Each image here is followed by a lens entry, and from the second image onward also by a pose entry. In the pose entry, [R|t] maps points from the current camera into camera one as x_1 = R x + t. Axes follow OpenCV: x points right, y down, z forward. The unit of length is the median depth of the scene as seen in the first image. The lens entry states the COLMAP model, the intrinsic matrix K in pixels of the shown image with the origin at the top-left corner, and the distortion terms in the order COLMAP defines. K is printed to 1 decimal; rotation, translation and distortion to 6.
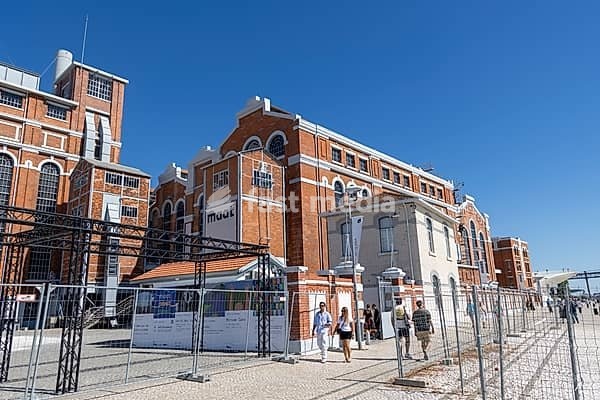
lens RADIAL K [[431.6, 0, 300.0], [0, 431.6, 200.0], [0, 0, 1]] dist [0.005934, 0.001556]
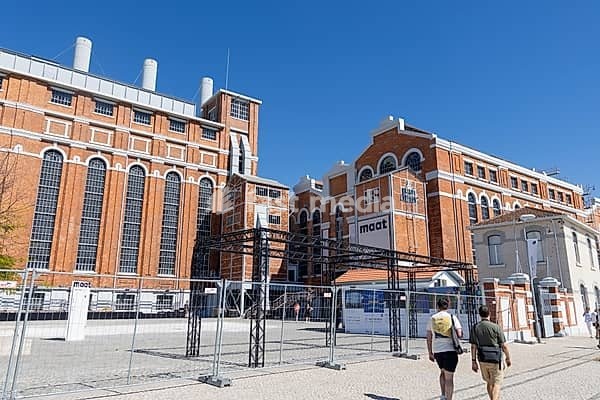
lens RADIAL K [[442.8, 0, 292.8], [0, 442.8, 202.4], [0, 0, 1]] dist [-0.001284, 0.005194]
pose [[0.978612, -0.009280, -0.205507, -0.104310], [0.012464, 0.999821, 0.014205, -0.035267], [0.205339, -0.016463, 0.978553, -0.152136]]
